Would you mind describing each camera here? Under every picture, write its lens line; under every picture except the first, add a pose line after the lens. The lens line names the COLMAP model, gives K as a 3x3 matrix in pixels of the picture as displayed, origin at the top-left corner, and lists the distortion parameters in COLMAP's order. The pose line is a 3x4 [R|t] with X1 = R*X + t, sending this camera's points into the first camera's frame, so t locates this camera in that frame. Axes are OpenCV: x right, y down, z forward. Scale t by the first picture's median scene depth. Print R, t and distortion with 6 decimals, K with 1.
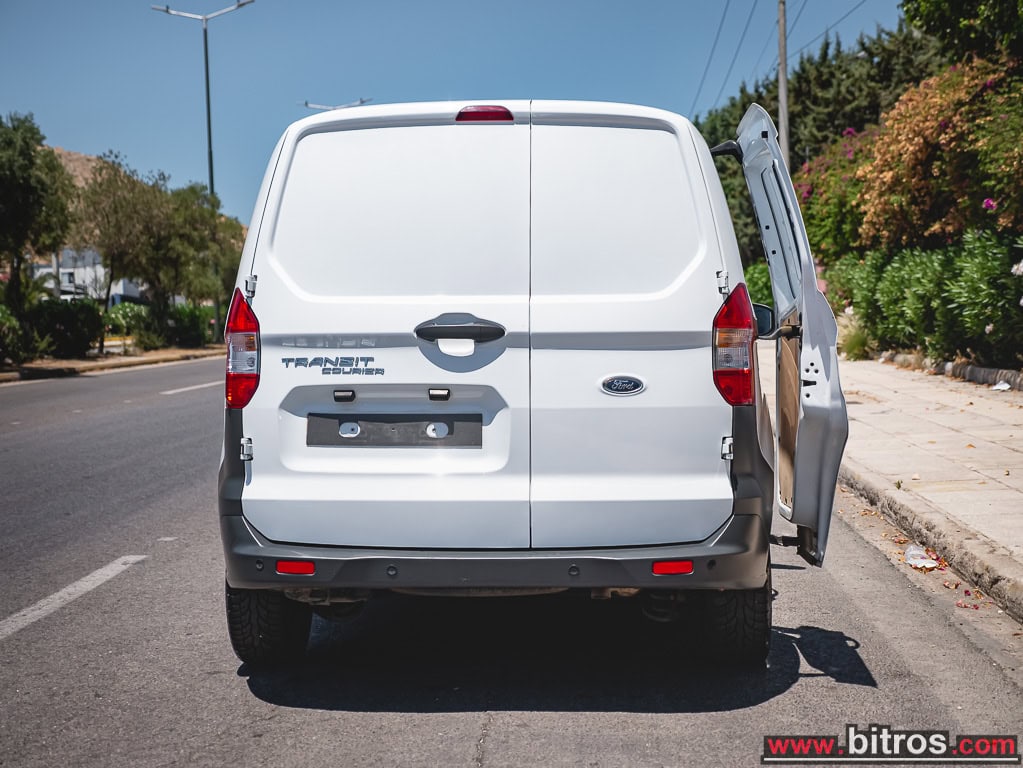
lens RADIAL K [[1786.2, 0, 502.5], [0, 1786.2, 383.0], [0, 0, 1]] dist [0.203021, 0.000000]
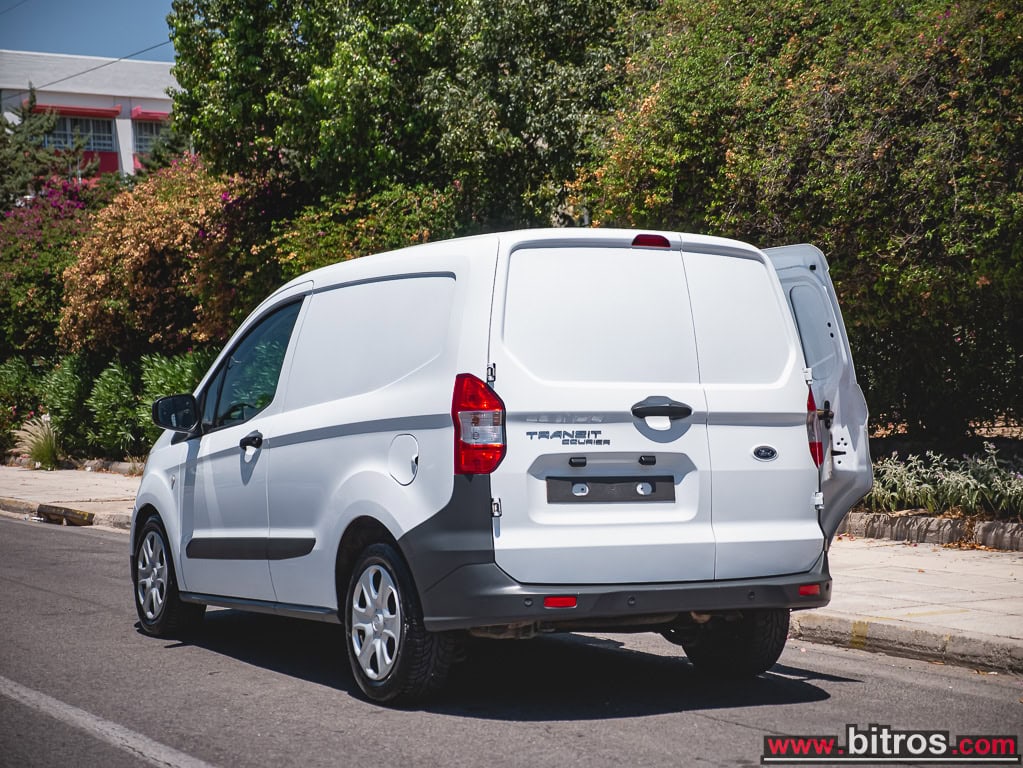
lens RADIAL K [[2003.5, 0, 511.2], [0, 2003.5, 382.9], [0, 0, 1]] dist [0.122519, 0.000000]
pose [[0.848279, 0.018036, 0.529243, -0.857176], [0.014482, 0.998256, -0.057231, 0.030966], [-0.529352, 0.056212, 0.846538, -0.148353]]
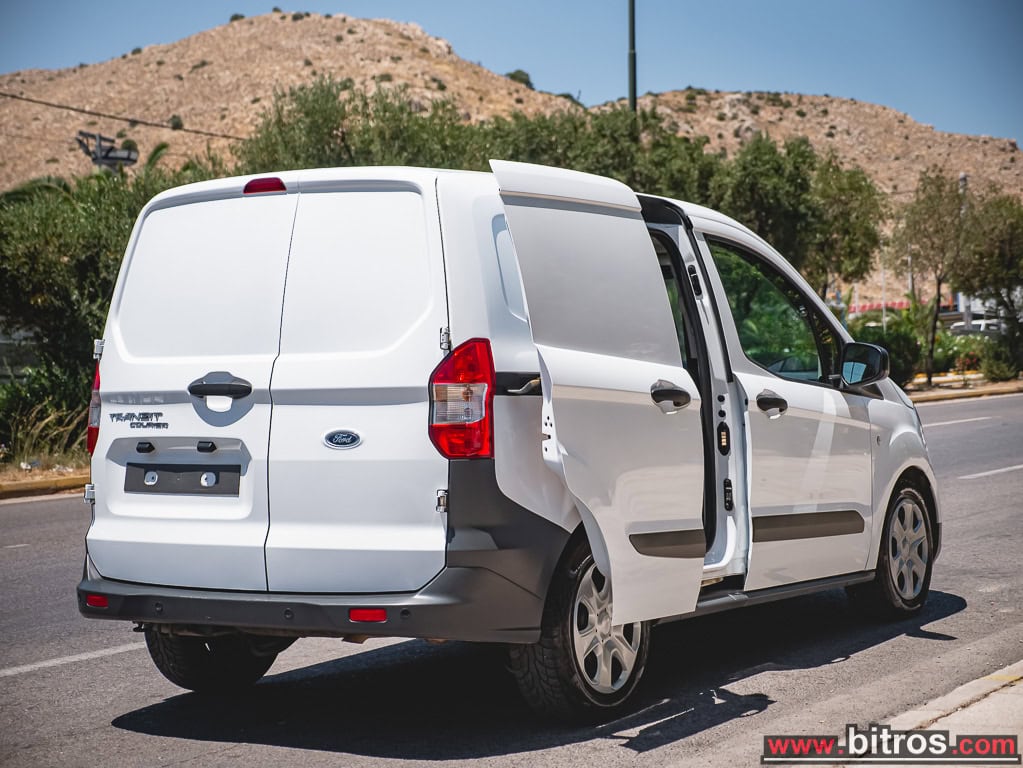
lens RADIAL K [[2003.5, 0, 508.3], [0, 2003.5, 393.2], [0, 0, 1]] dist [0.122519, 0.000000]
pose [[0.873079, -0.006509, -0.487535, 0.712451], [0.001139, 0.999935, -0.011312, -0.012052], [0.487577, 0.009321, 0.873030, 0.022248]]
